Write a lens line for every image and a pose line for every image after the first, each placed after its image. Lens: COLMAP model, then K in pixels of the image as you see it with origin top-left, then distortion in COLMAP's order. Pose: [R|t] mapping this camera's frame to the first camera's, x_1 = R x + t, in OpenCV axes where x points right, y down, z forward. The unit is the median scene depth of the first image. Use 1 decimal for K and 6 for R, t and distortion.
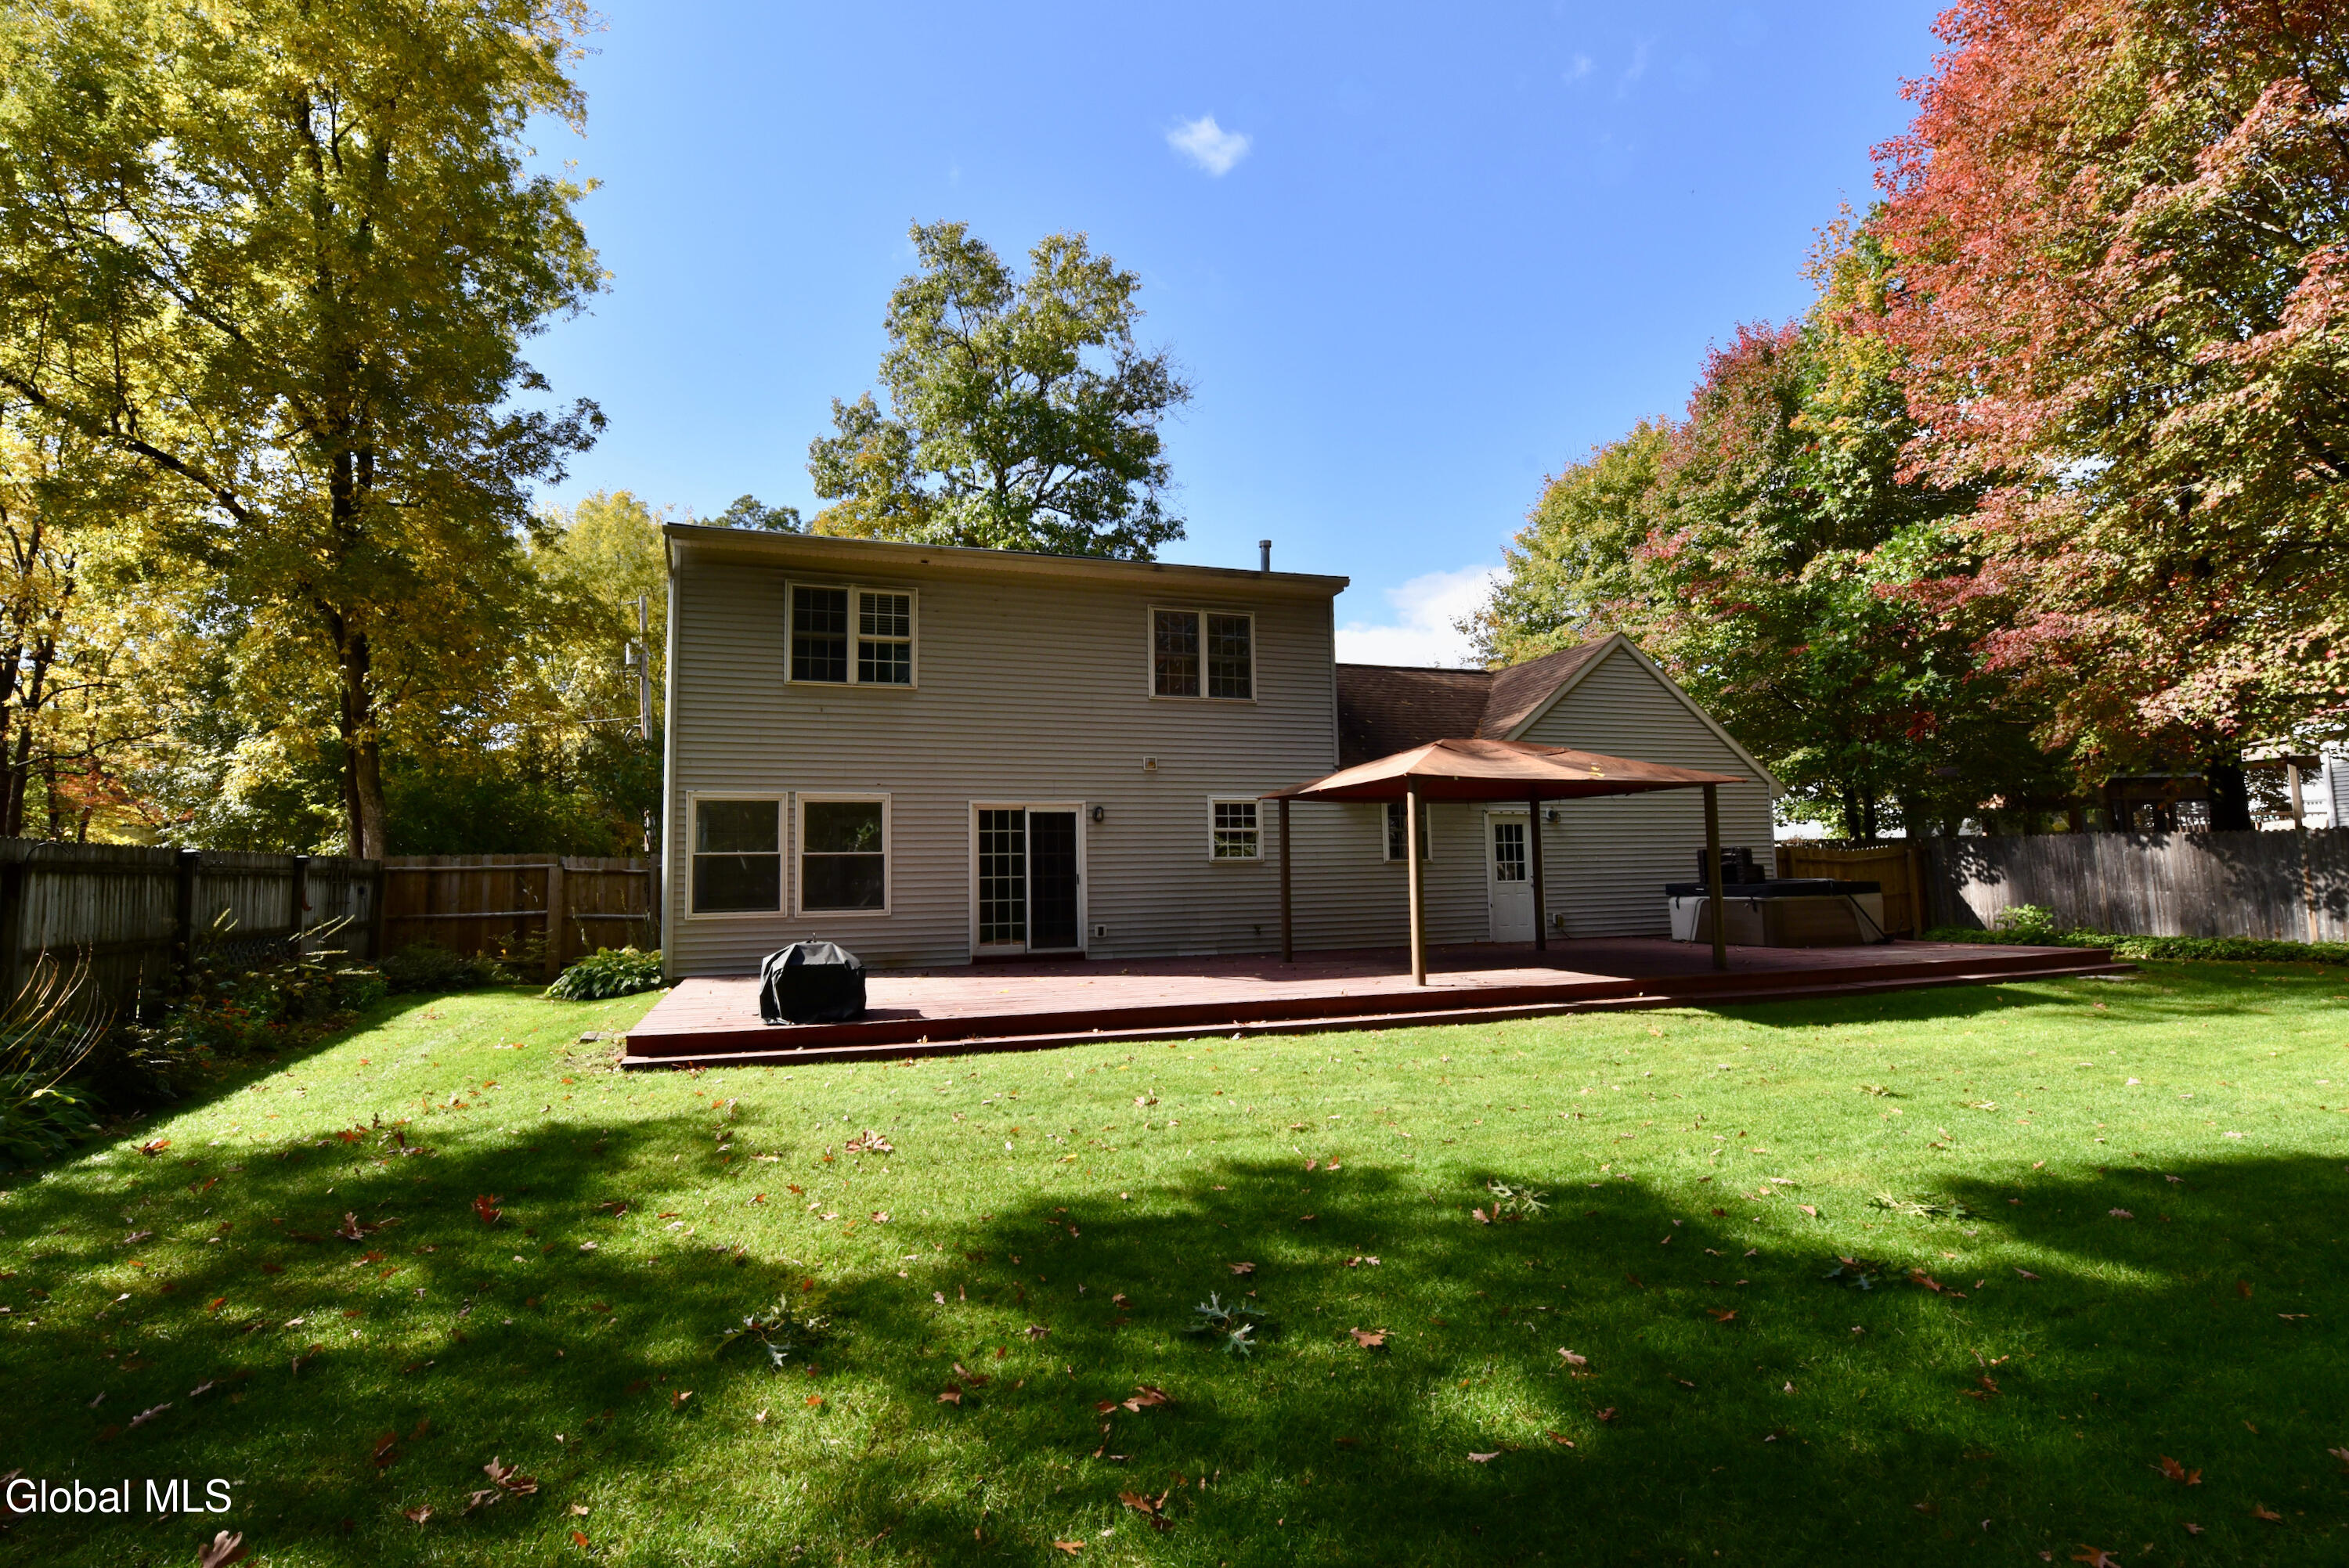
lens RADIAL K [[981.0, 0, 1168.5], [0, 981.0, 787.7], [0, 0, 1]] dist [-0.010959, -0.008090]
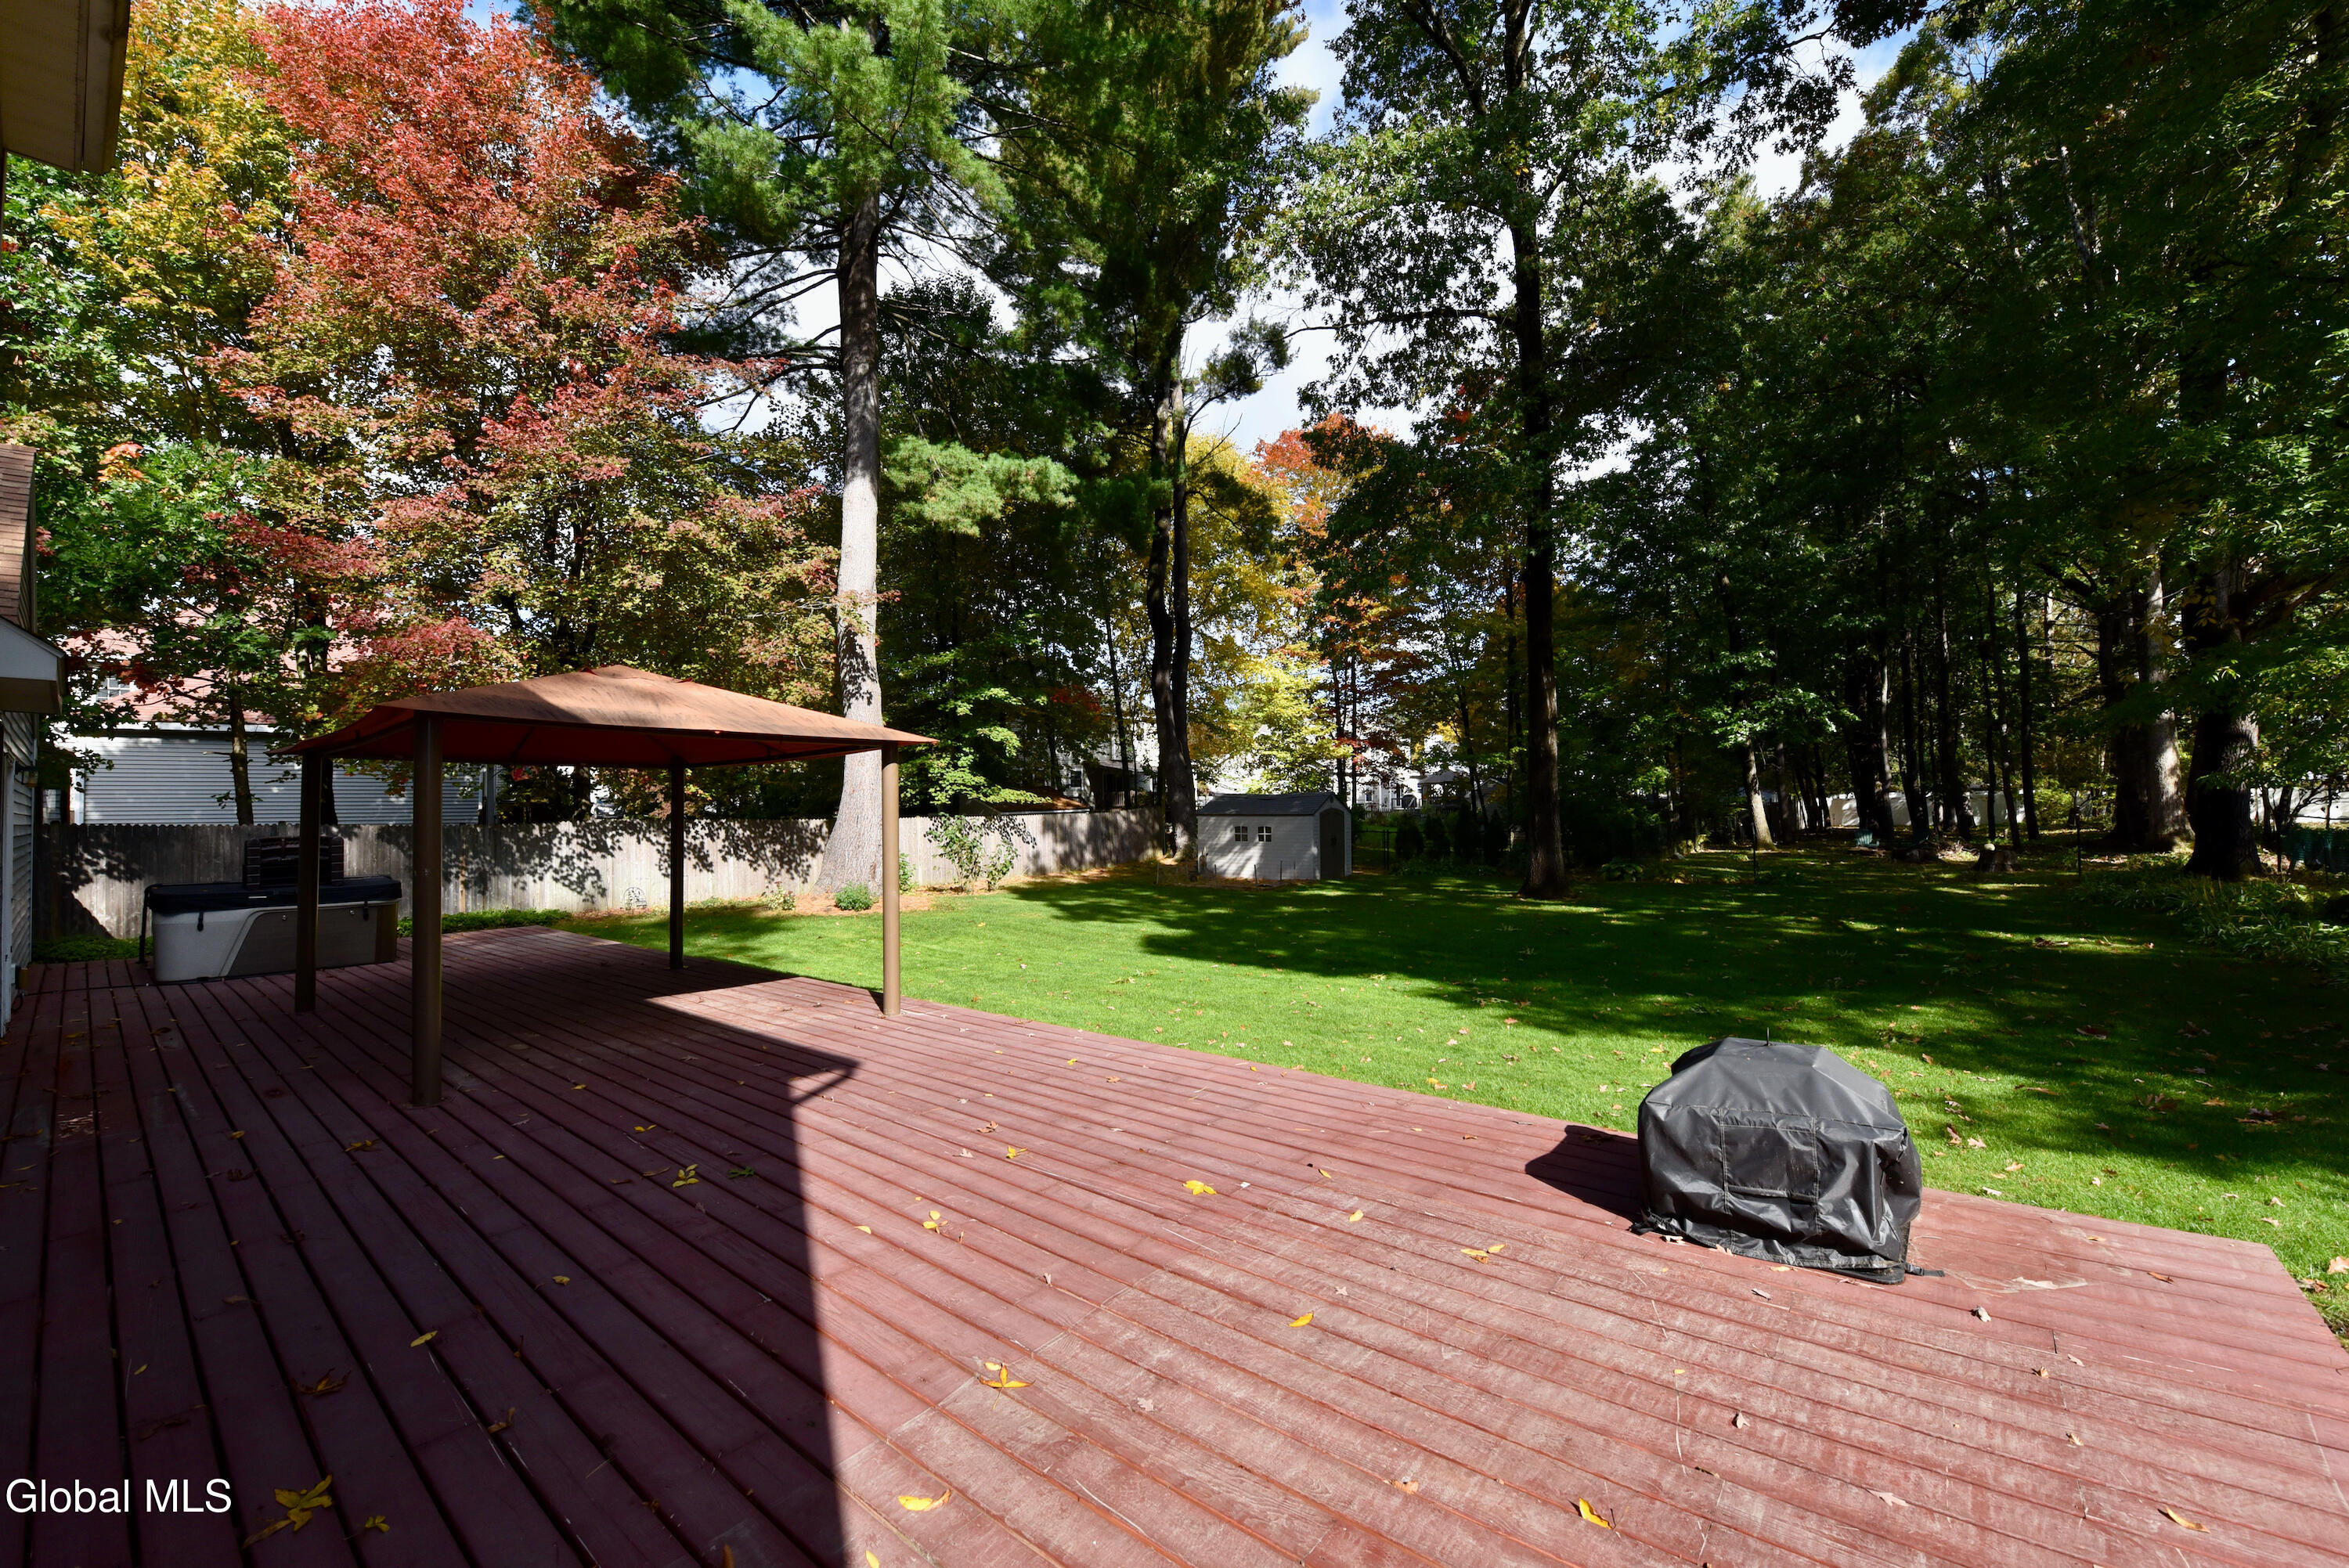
lens RADIAL K [[981.0, 0, 1168.5], [0, 981.0, 787.7], [0, 0, 1]] dist [-0.010959, -0.008090]
pose [[-0.502643, 0.048146, 0.863152, -0.356485], [-0.052442, 0.994911, -0.086034, 0.058409], [-0.862902, -0.088510, -0.497560, 0.851200]]
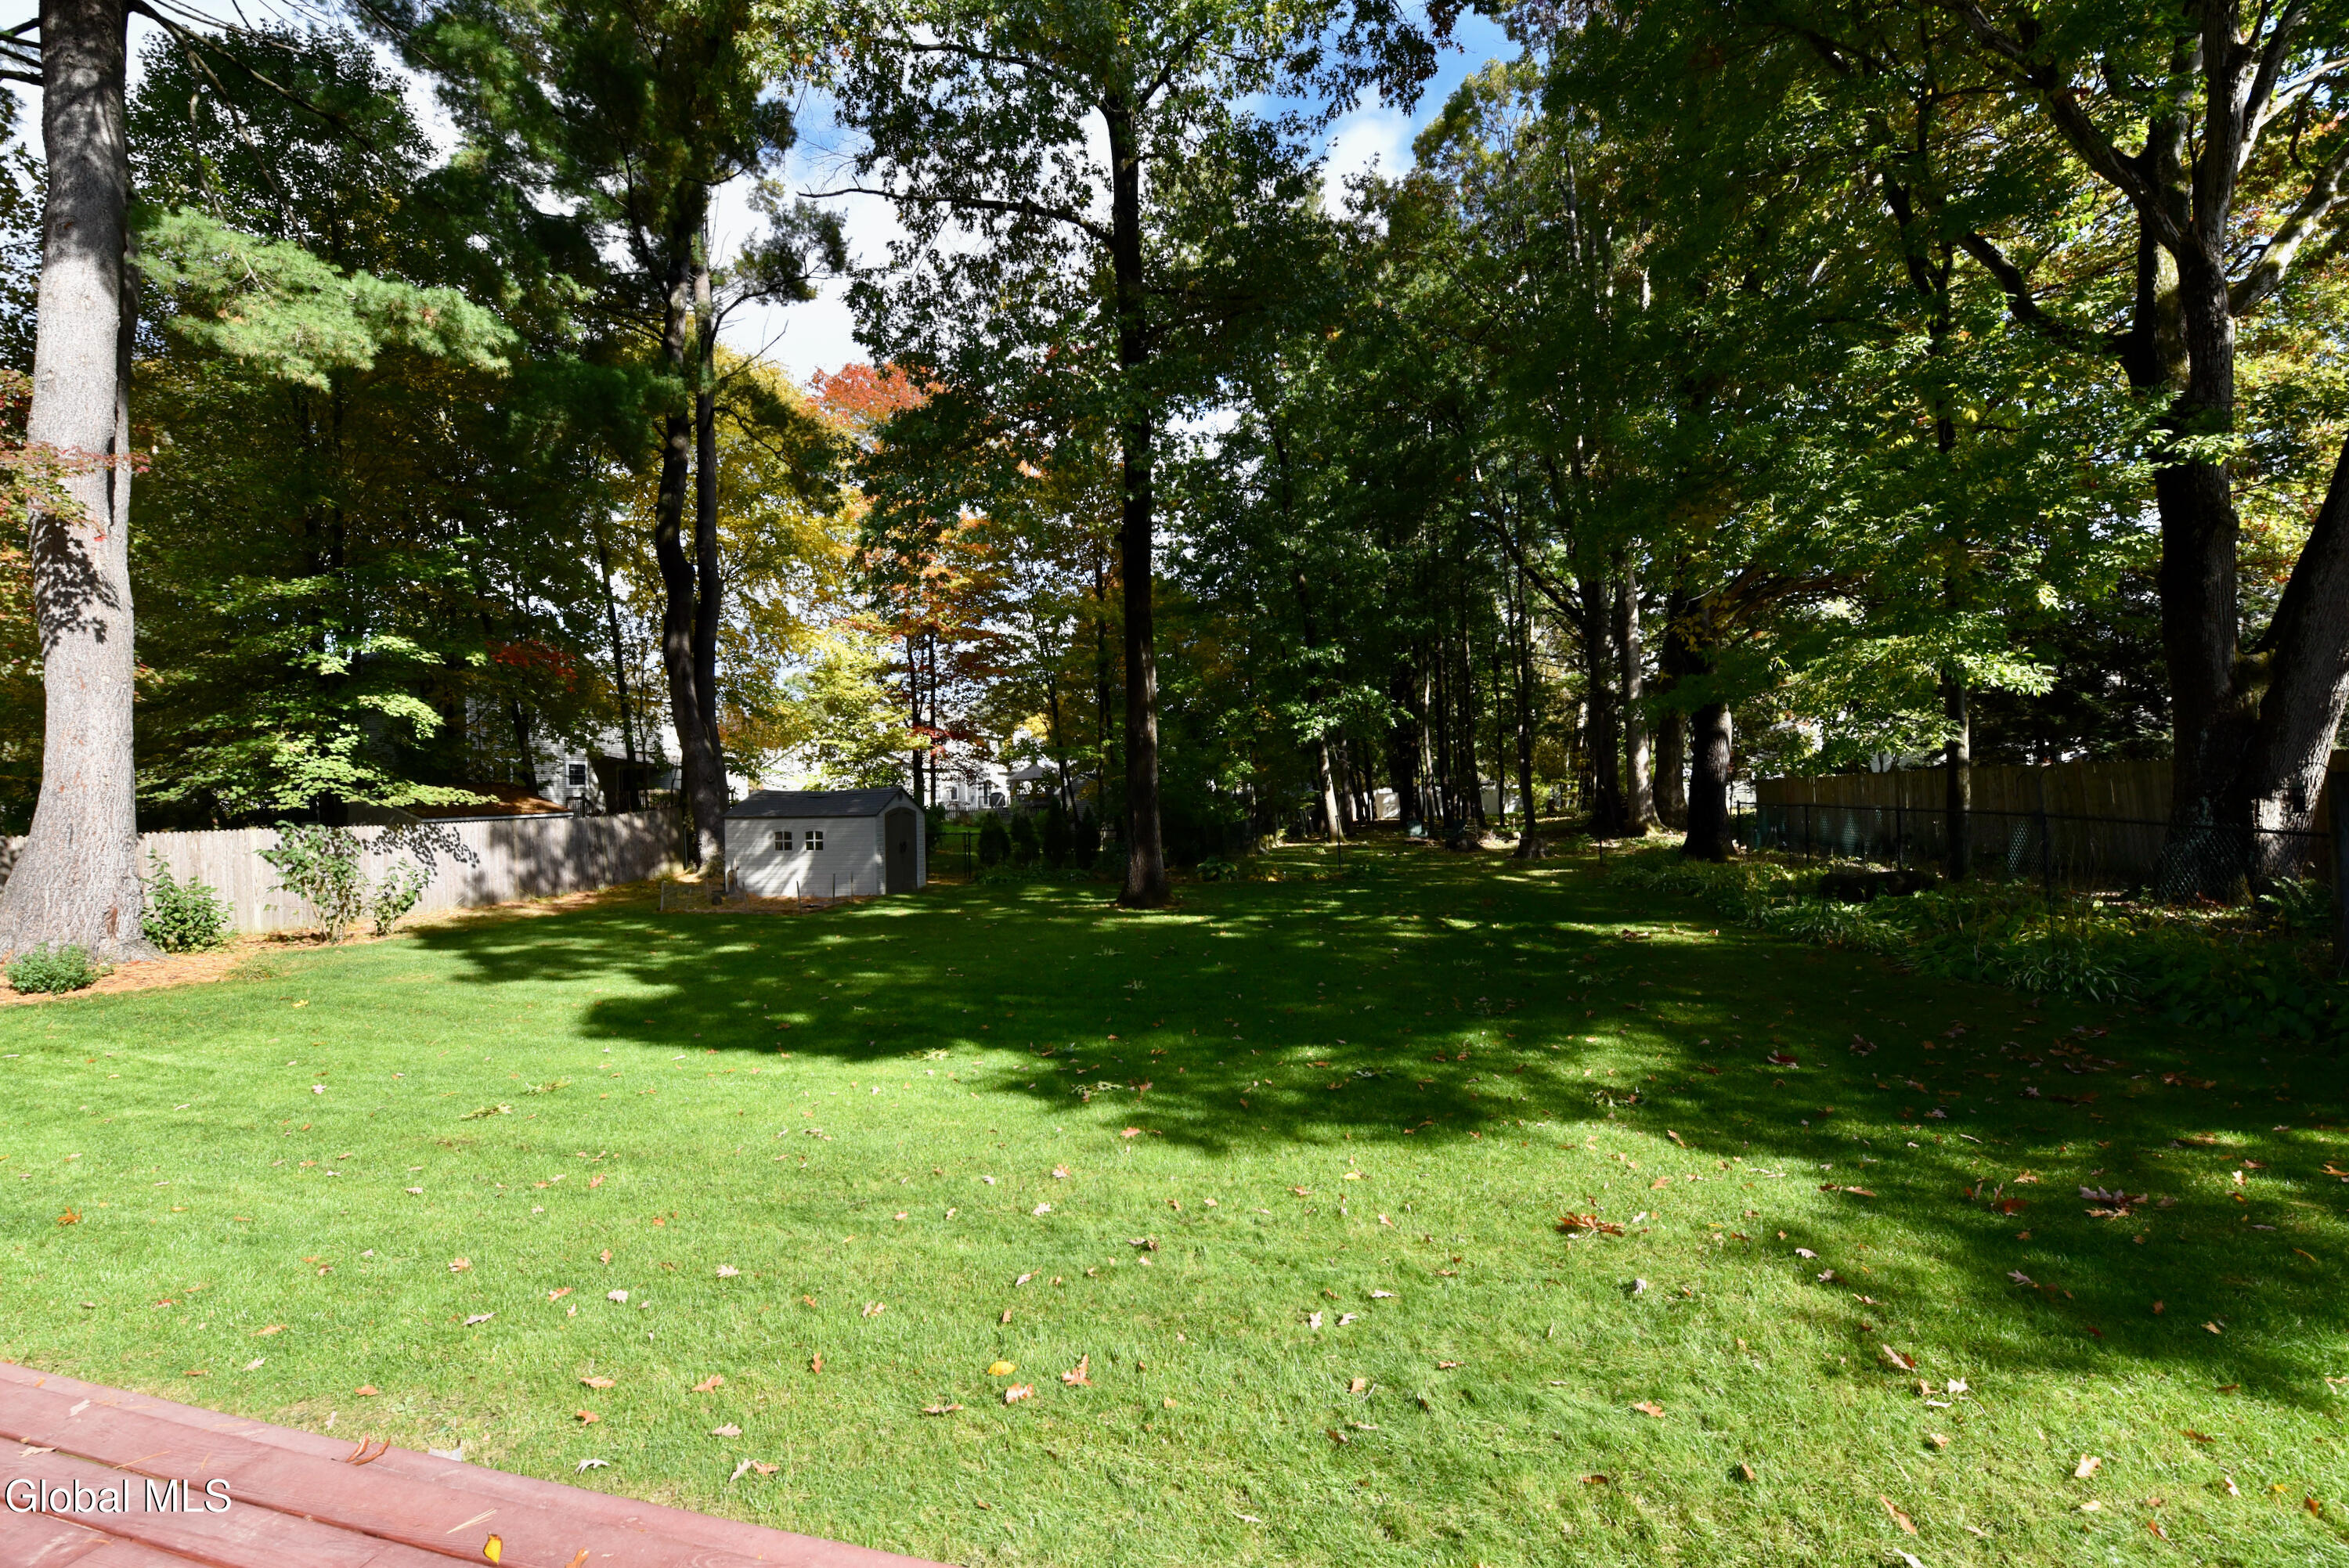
lens RADIAL K [[981.0, 0, 1168.5], [0, 981.0, 787.7], [0, 0, 1]] dist [-0.010959, -0.008090]
pose [[-0.805107, 0.050581, 0.590969, -0.185782], [-0.009265, 0.995163, -0.097798, 0.040256], [-0.593057, -0.084213, -0.800744, 0.672403]]
